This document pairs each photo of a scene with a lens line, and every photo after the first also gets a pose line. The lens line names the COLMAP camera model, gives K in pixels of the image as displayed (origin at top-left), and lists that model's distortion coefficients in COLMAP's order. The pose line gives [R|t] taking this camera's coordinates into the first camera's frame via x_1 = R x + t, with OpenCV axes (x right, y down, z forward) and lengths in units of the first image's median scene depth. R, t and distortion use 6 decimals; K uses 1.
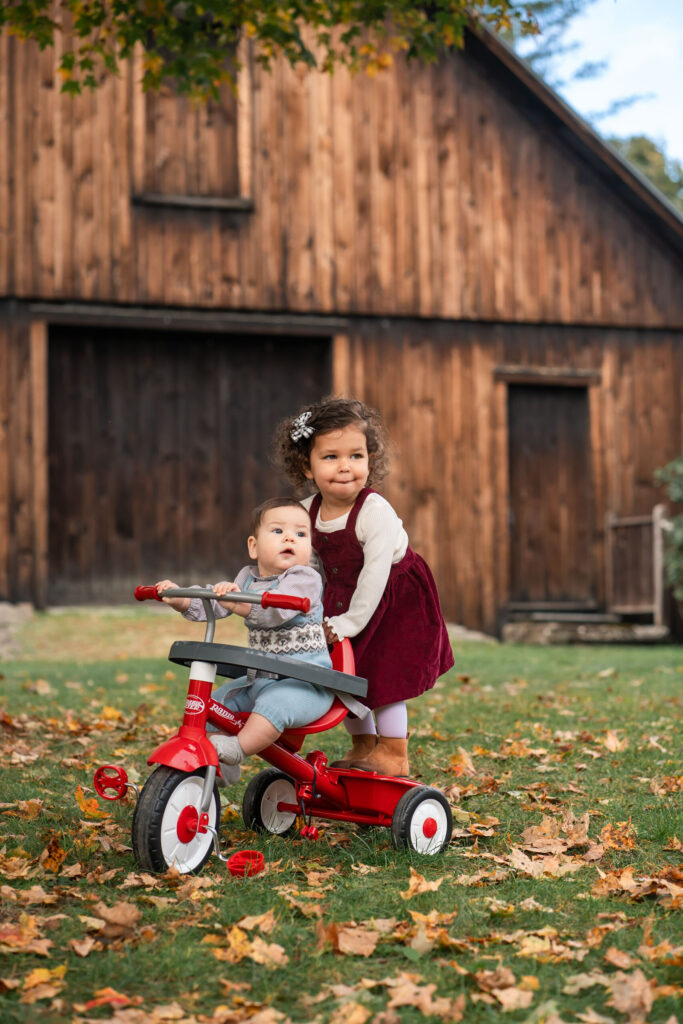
lens RADIAL K [[2376.4, 0, 341.5], [0, 2376.4, 512.0], [0, 0, 1]] dist [0.089251, -0.812221]
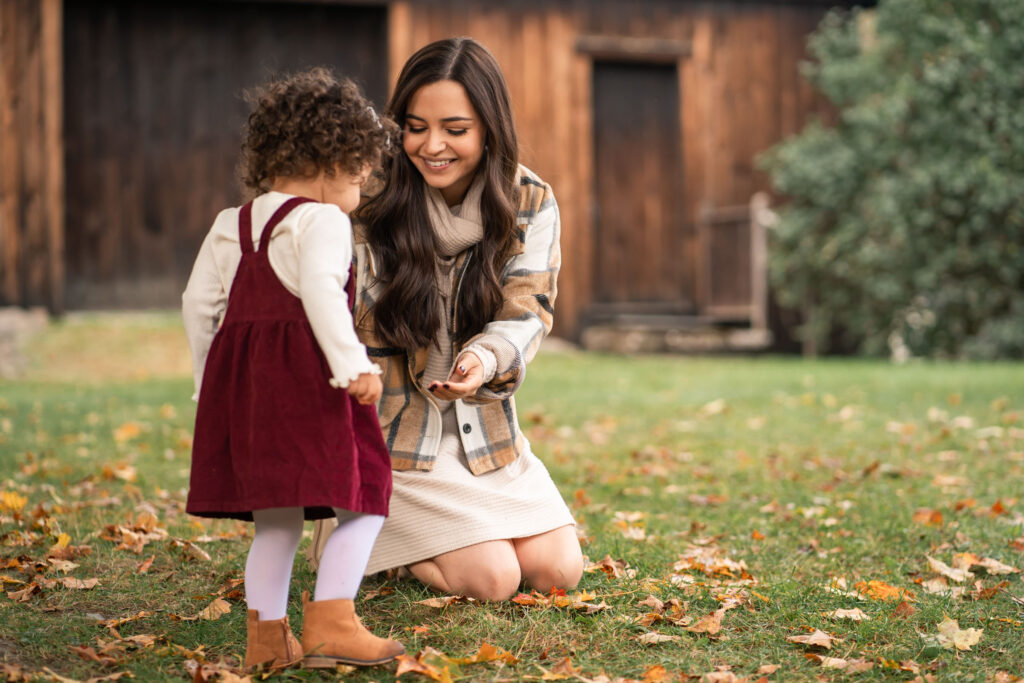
lens RADIAL K [[2427.8, 0, 533.3], [0, 2427.8, 356.6], [0, 0, 1]] dist [0.069097, -0.573251]
pose [[0.998899, -0.005226, 0.046622, 0.006266], [0.002285, 0.998016, 0.062914, -0.000328], [-0.046858, -0.062738, 0.996929, 0.094539]]
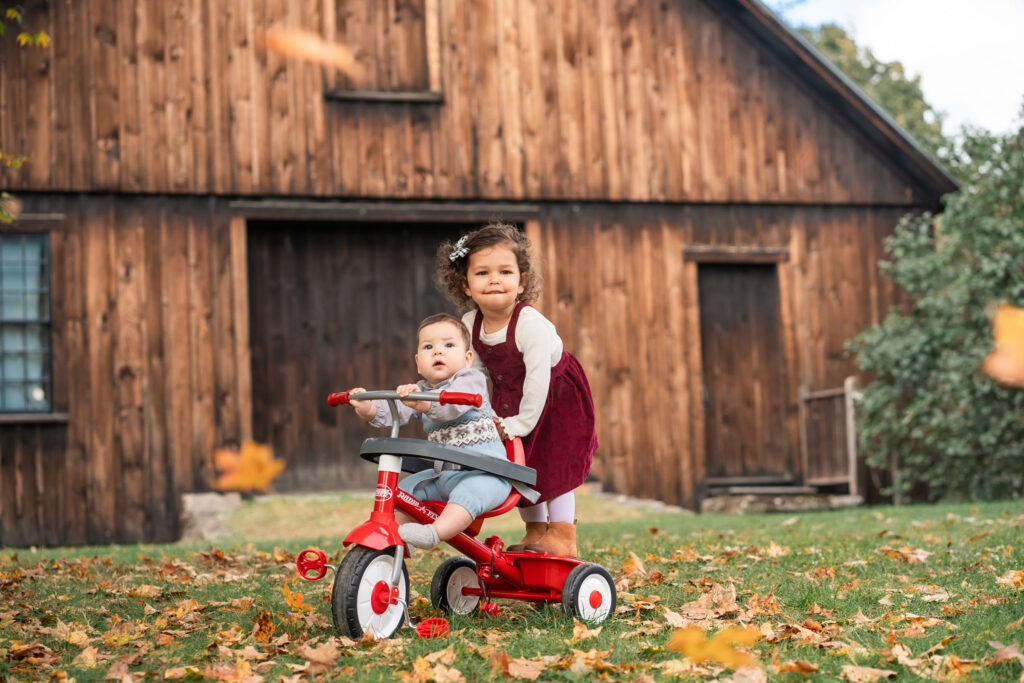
lens RADIAL K [[2376.4, 0, 512.0], [0, 2376.4, 341.5], [0, 0, 1]] dist [0.089251, -0.812221]
pose [[0.999364, -0.033135, -0.013191, 0.002637], [0.032742, 0.999045, -0.028939, 0.006777], [0.014137, 0.028488, 0.999494, -0.021434]]
